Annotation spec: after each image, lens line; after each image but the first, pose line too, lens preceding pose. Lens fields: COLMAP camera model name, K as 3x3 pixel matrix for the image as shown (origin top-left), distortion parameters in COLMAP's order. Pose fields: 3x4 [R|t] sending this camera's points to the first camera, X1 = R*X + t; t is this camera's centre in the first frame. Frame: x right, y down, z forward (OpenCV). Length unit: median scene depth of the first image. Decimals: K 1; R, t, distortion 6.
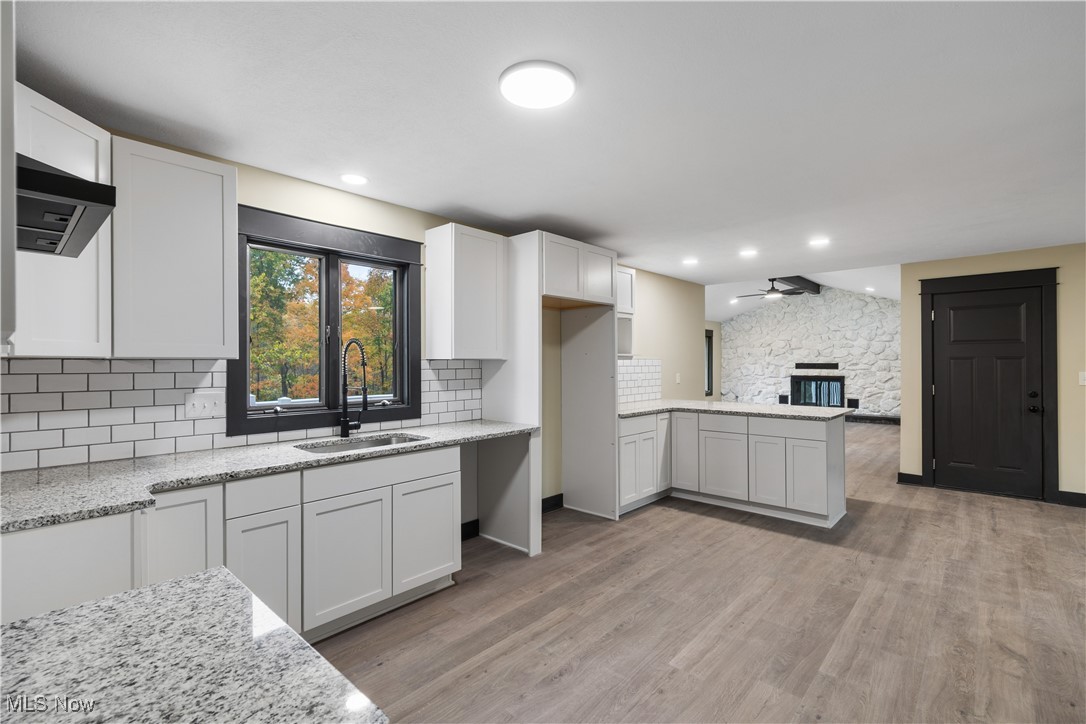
lens RADIAL K [[481.7, 0, 547.3], [0, 481.7, 359.9], [0, 0, 1]] dist [0.000453, -0.001363]
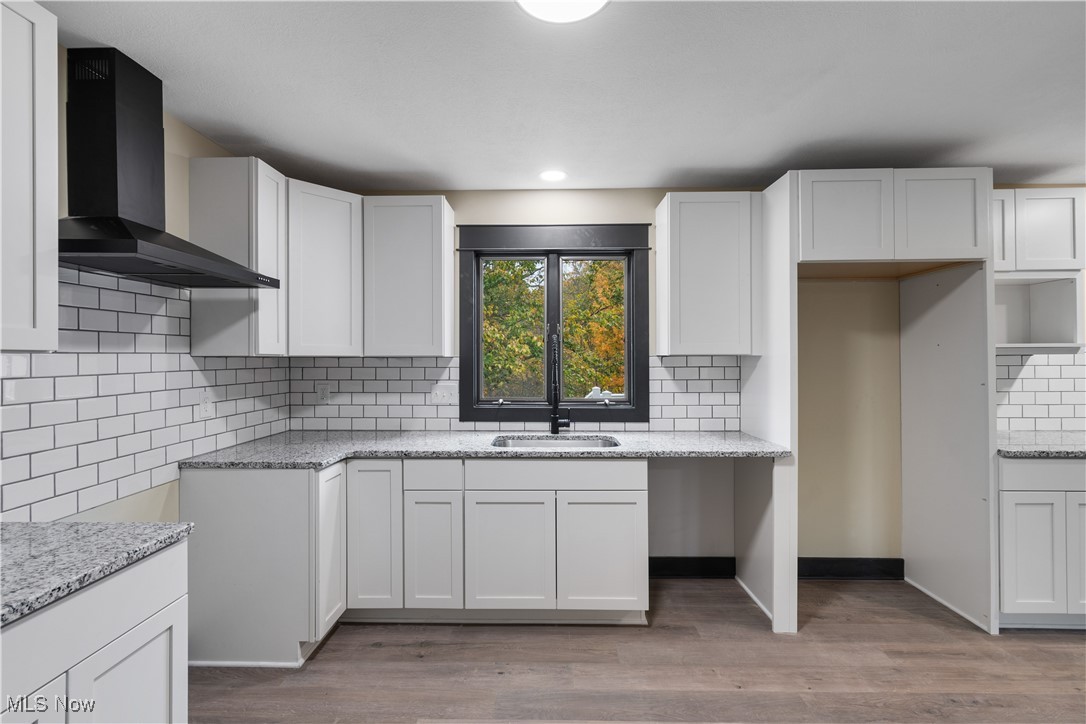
lens RADIAL K [[481.7, 0, 540.9], [0, 481.7, 354.9], [0, 0, 1]] dist [0.000453, -0.001363]
pose [[0.659022, -0.006826, -0.752092, 0.287712], [0.005017, 0.999976, -0.004680, 0.000312], [0.752106, -0.000689, 0.659041, 0.282401]]
